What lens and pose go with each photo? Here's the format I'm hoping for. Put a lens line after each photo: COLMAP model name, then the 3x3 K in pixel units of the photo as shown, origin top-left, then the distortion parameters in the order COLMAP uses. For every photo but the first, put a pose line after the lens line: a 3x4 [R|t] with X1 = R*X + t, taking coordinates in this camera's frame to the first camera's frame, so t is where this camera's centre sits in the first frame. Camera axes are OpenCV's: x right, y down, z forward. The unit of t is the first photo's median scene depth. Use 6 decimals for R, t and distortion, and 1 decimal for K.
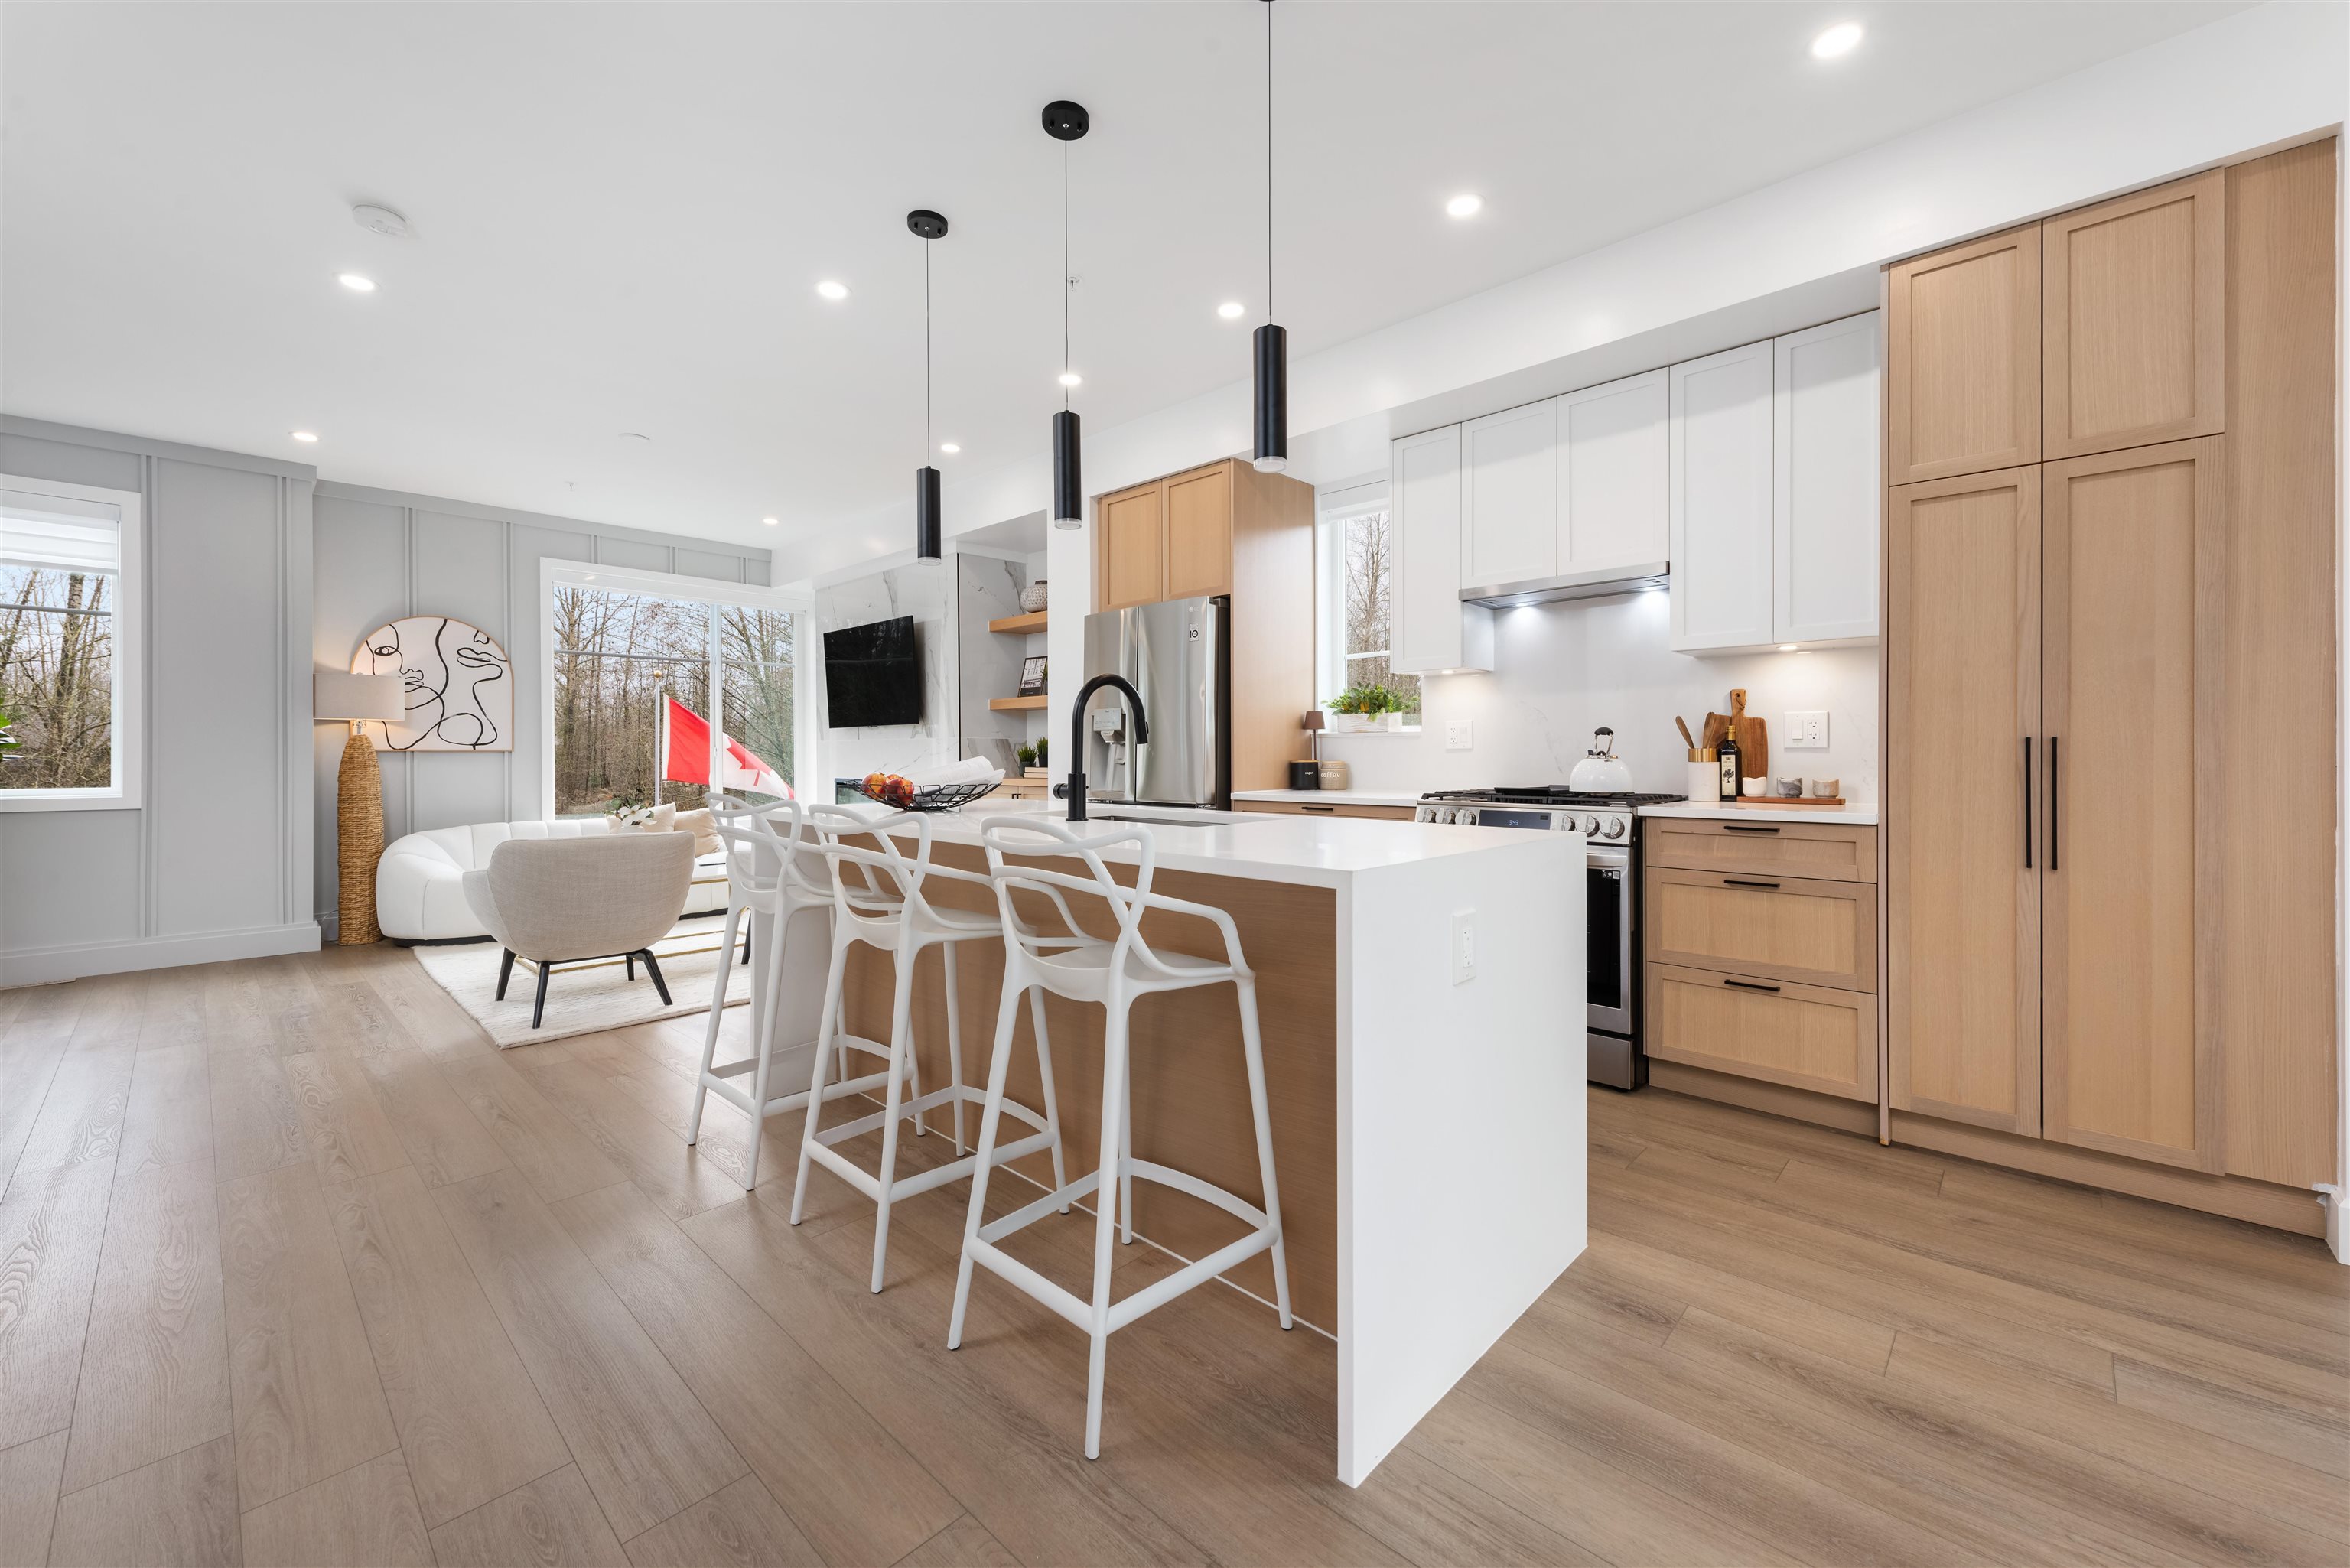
lens RADIAL K [[917.4, 0, 1178.7], [0, 917.4, 751.2], [0, 0, 1]] dist [0.008759, -0.000910]
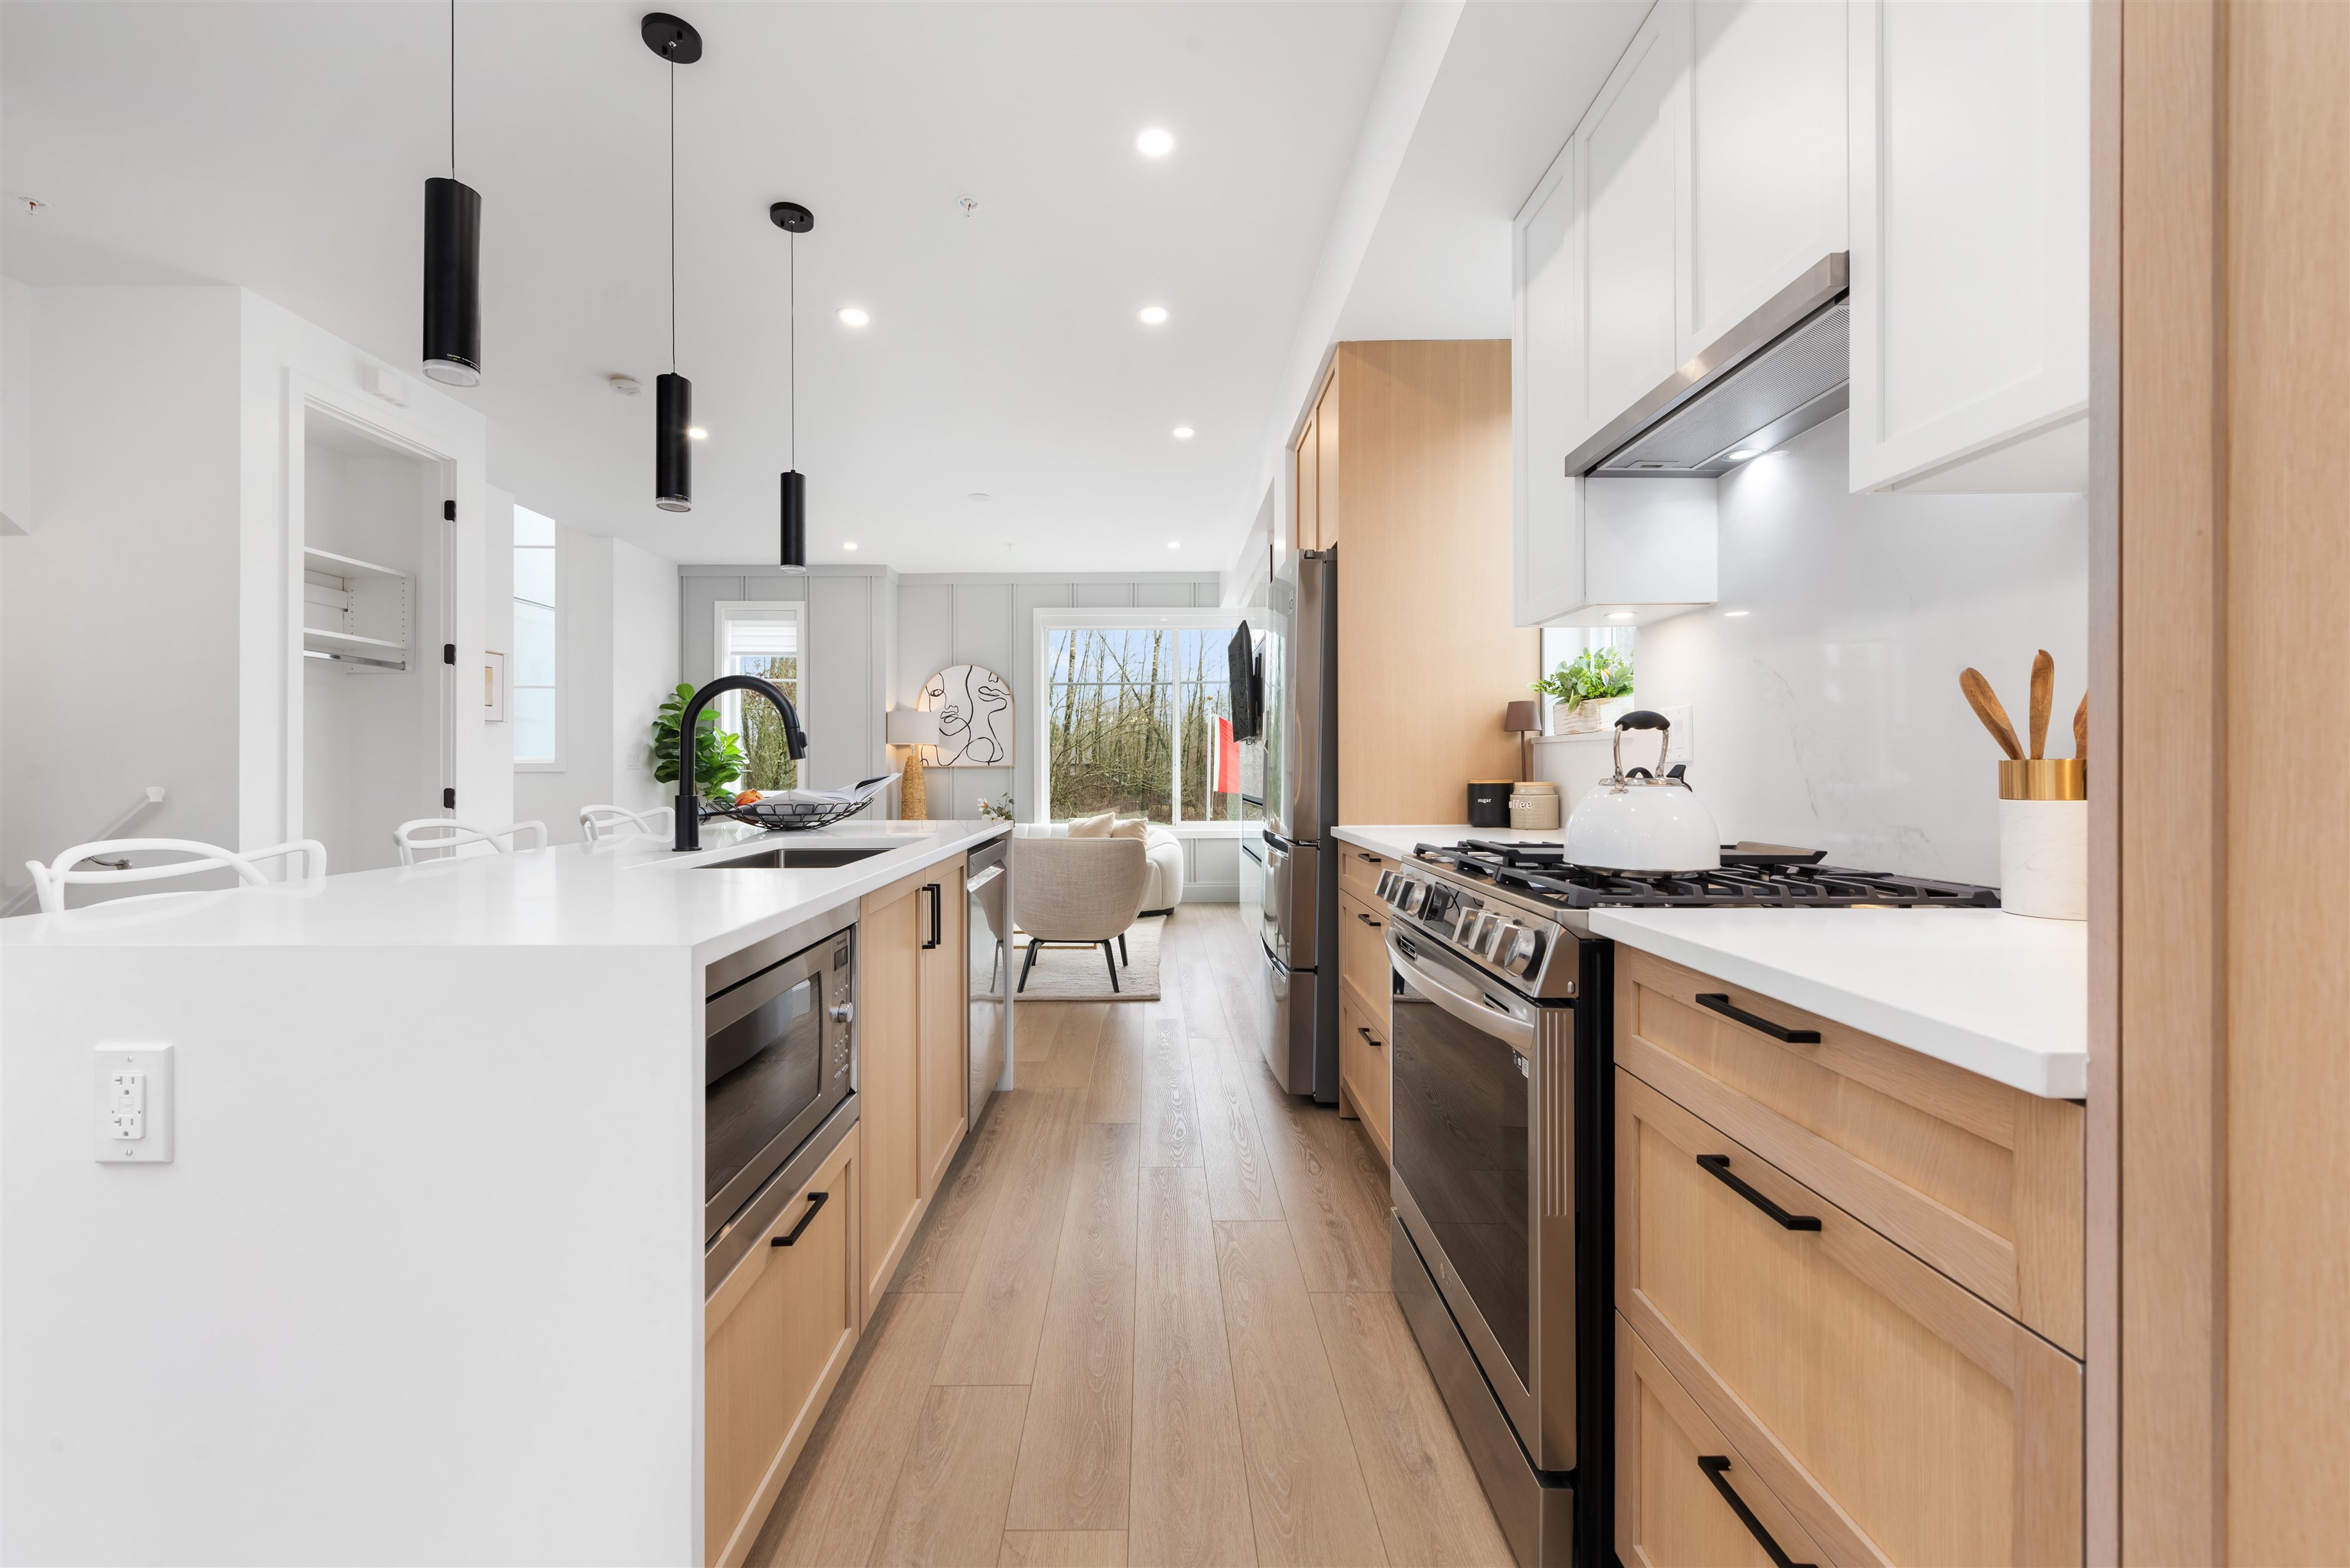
lens RADIAL K [[917.4, 0, 1163.9], [0, 917.4, 780.8], [0, 0, 1]] dist [0.008759, -0.000910]
pose [[0.685486, 0.010379, -0.728012, 0.346016], [0.001987, 0.999868, 0.016125, -0.000793], [0.728083, -0.012500, 0.685375, 0.312748]]
